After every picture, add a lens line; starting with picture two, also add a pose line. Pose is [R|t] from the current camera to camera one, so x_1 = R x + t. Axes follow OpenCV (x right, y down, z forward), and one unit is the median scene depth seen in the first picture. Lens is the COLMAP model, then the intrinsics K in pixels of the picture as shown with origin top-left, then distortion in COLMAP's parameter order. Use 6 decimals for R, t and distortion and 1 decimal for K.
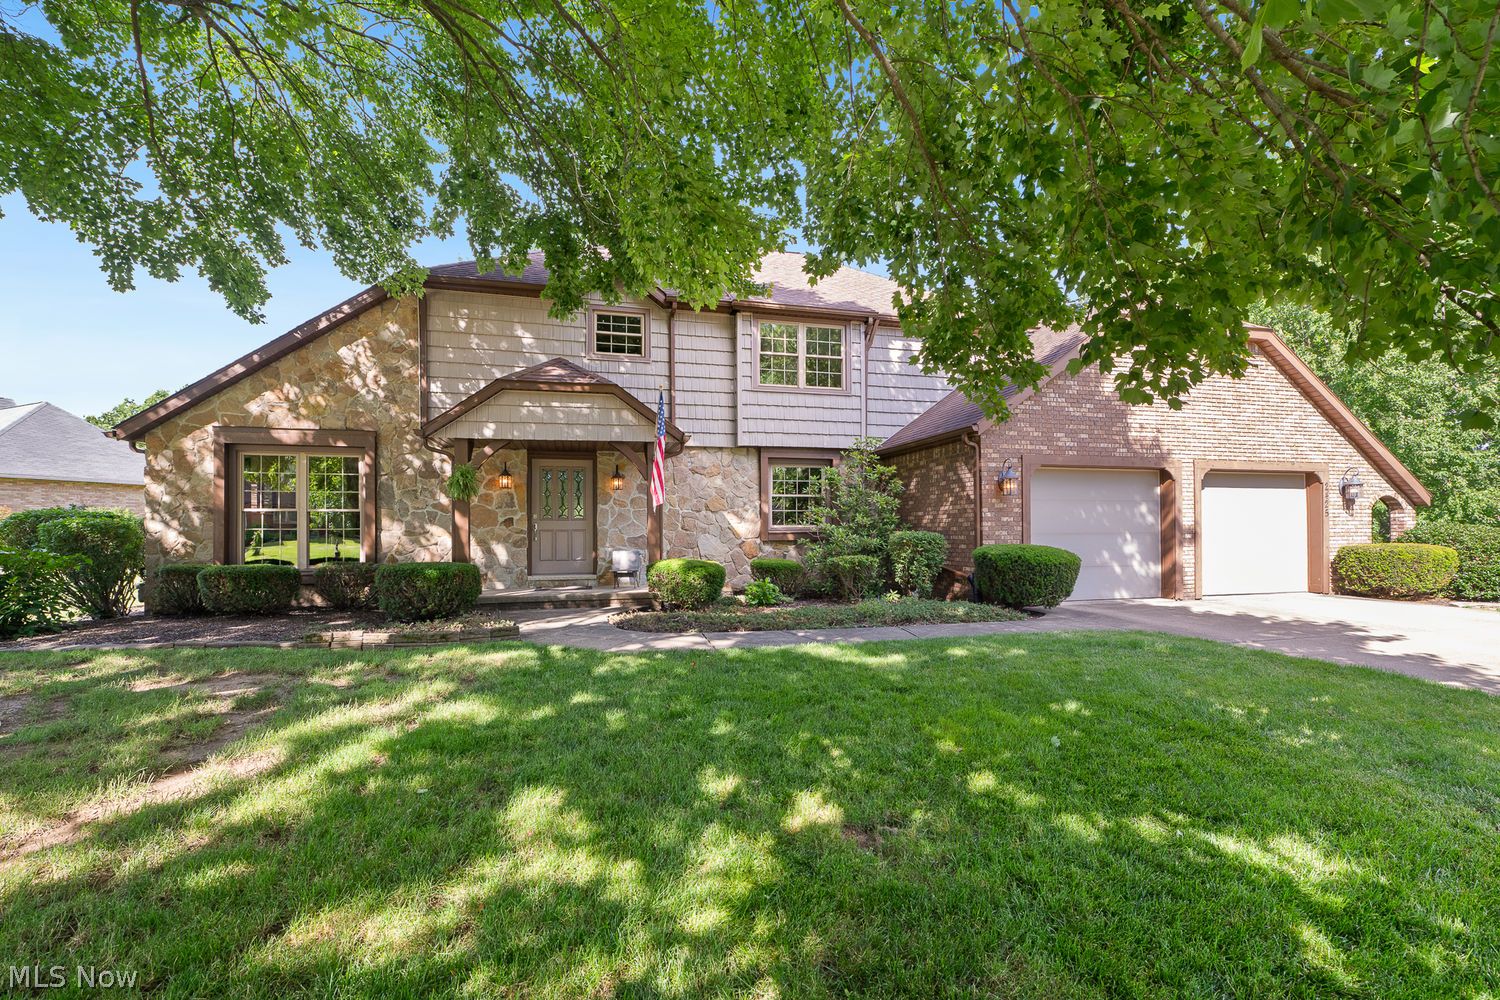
lens RADIAL K [[636.3, 0, 750.0], [0, 636.3, 500.0], [0, 0, 1]] dist [0.000218, -0.000005]
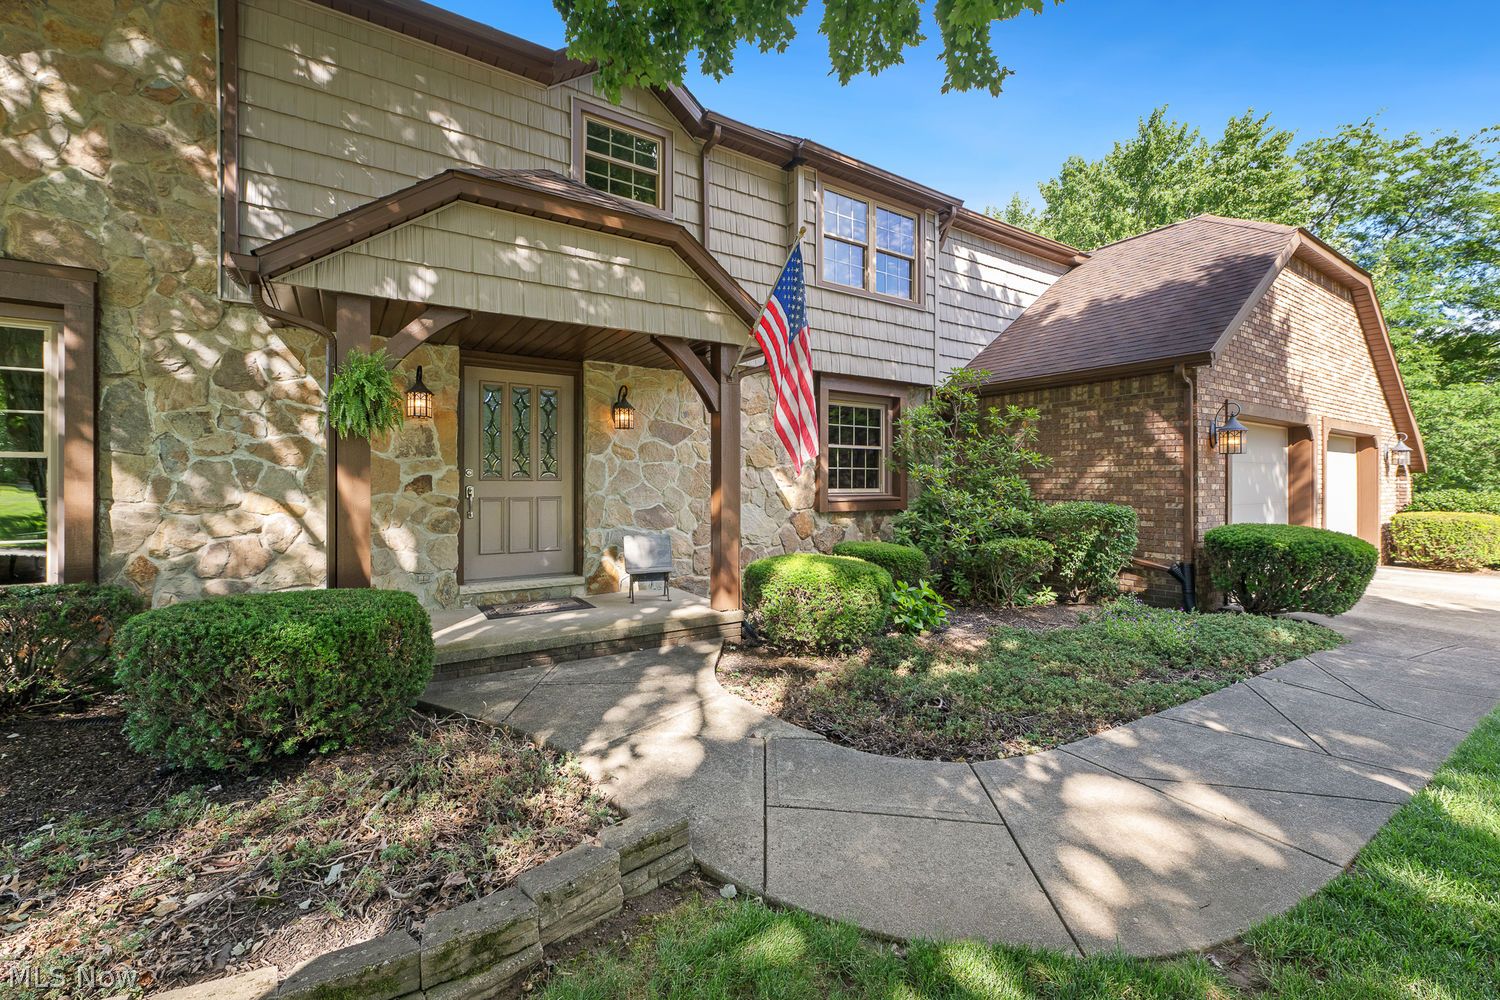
lens RADIAL K [[611.6, 0, 748.0], [0, 611.6, 465.9], [0, 0, 1]] dist [-0.000759, -0.000019]
pose [[0.951372, 0.016182, 0.307618, -0.278814], [-0.022142, 0.999628, 0.015894, 0.006390], [-0.307247, -0.021933, 0.951377, 0.445126]]
